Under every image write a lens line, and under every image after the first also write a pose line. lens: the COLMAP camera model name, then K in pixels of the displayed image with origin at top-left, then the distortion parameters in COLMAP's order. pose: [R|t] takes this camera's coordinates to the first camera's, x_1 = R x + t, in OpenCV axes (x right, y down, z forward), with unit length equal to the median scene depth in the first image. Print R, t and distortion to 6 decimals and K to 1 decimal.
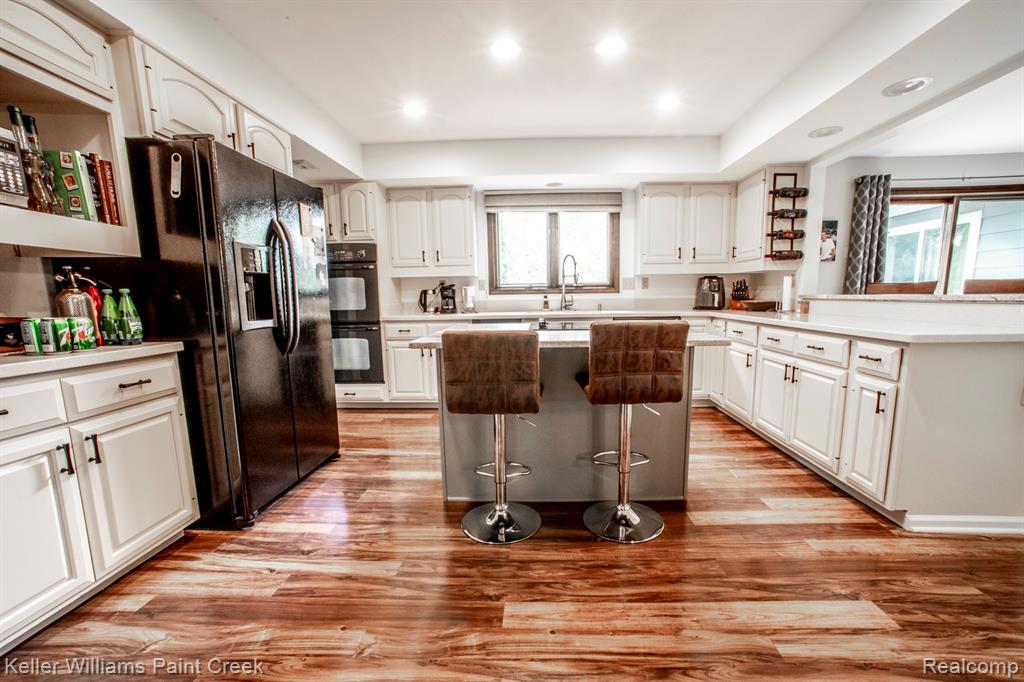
lens RADIAL K [[401.3, 0, 512.0], [0, 401.3, 341.0], [0, 0, 1]] dist [-0.063176, 0.029371]
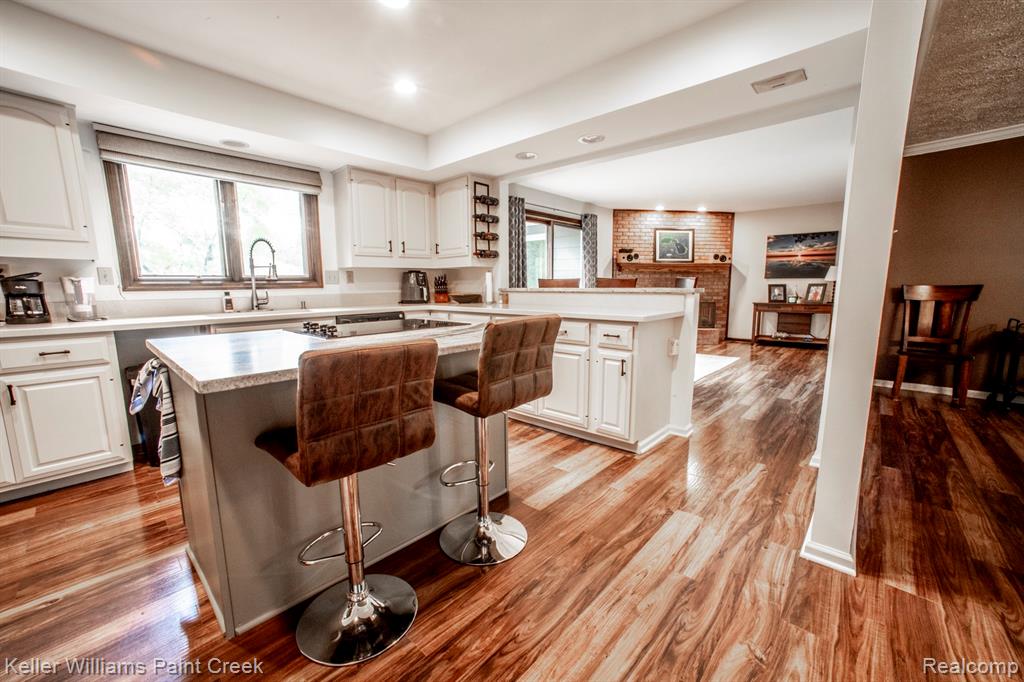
lens RADIAL K [[406.8, 0, 513.3], [0, 406.8, 334.8], [0, 0, 1]] dist [-0.062175, 0.031702]
pose [[0.664644, -0.083793, 0.742447, -0.155984], [0.086758, 0.995625, 0.034701, -0.017204], [-0.742106, 0.041350, 0.669006, 0.150710]]
